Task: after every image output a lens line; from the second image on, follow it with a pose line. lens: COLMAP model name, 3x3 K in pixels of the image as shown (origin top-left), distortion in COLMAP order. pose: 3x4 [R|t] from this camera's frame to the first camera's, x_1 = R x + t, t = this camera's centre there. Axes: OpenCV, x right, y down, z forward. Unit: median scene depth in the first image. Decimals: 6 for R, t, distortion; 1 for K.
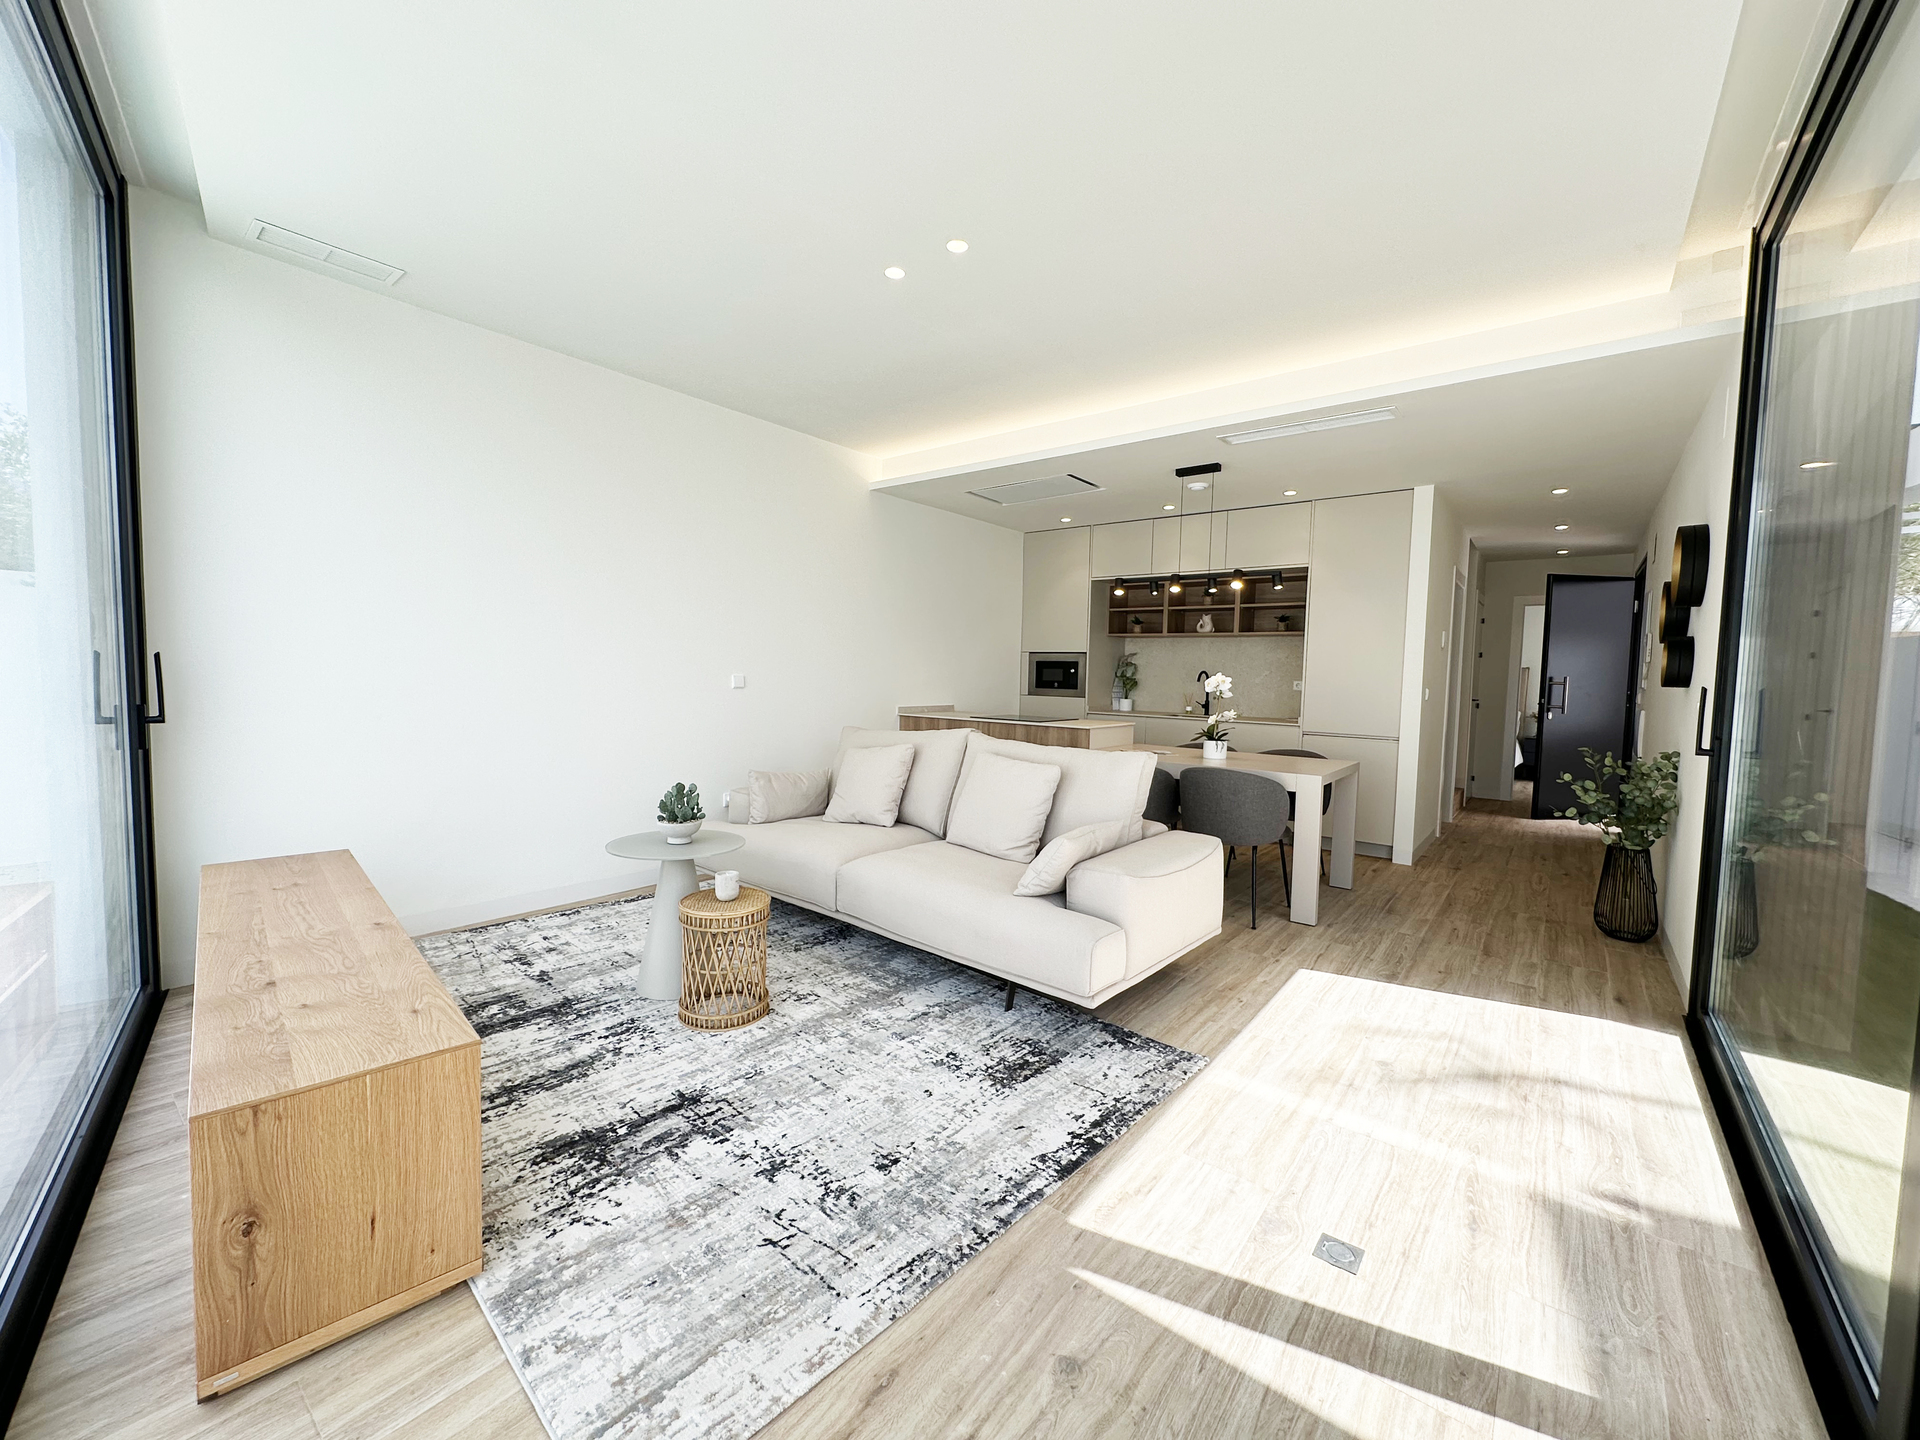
lens RADIAL K [[770.5, 0, 957.7], [0, 770.5, 717.9], [0, 0, 1]] dist [-0.002241, 0.000936]
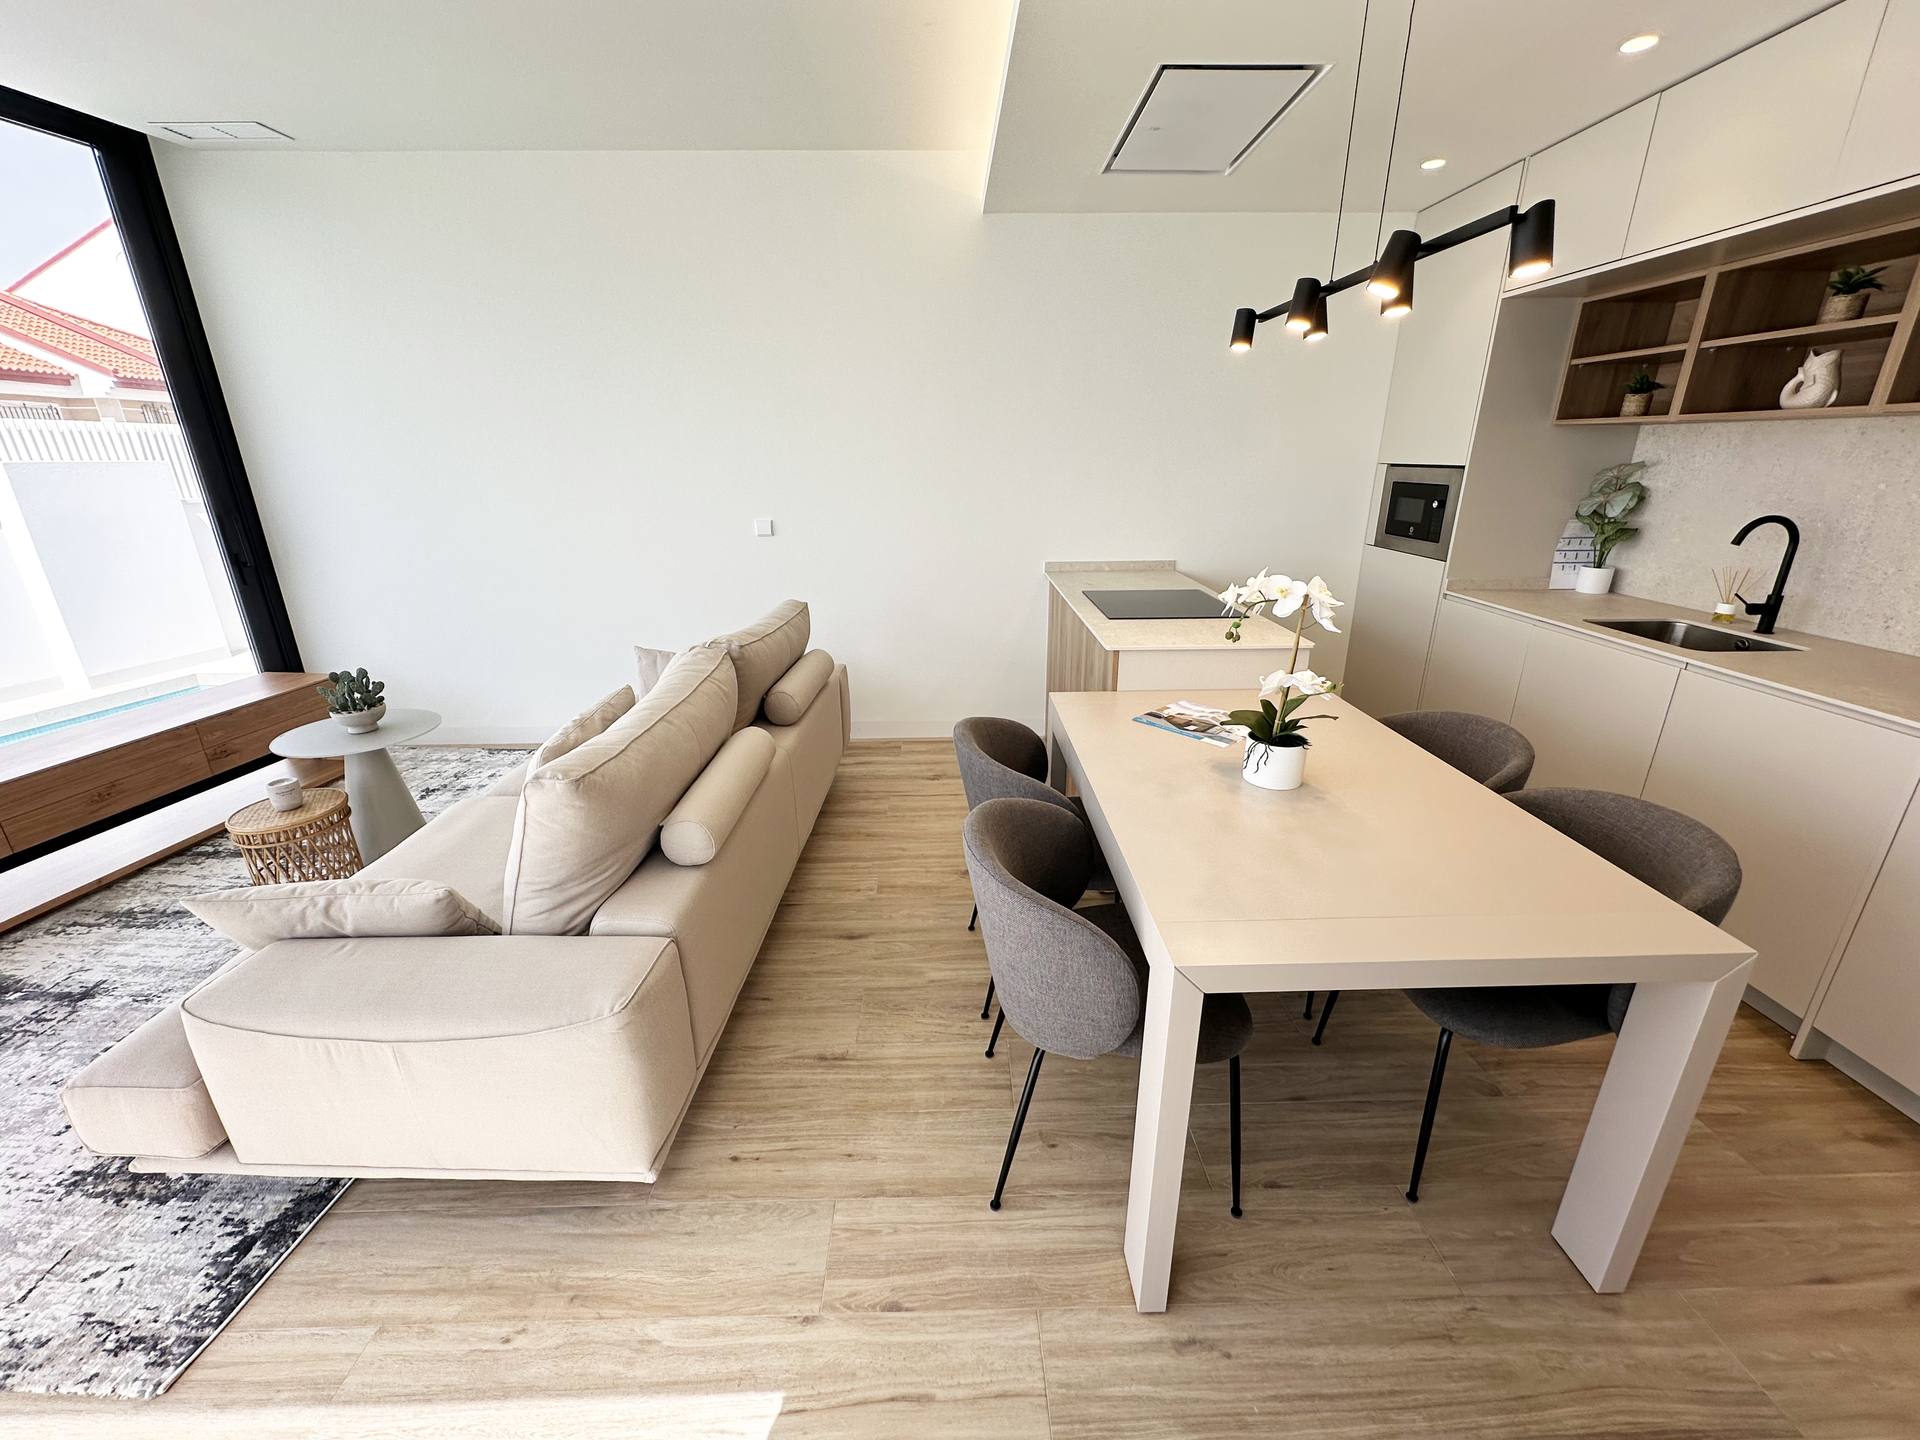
lens RADIAL K [[770.5, 0, 958.0], [0, 770.5, 717.5], [0, 0, 1]] dist [-0.002241, 0.000936]
pose [[0.636809, 0.225162, -0.737412, 0.675676], [-0.023931, 0.961720, 0.272987, -0.109964], [0.770650, -0.156194, 0.617821, 0.826117]]
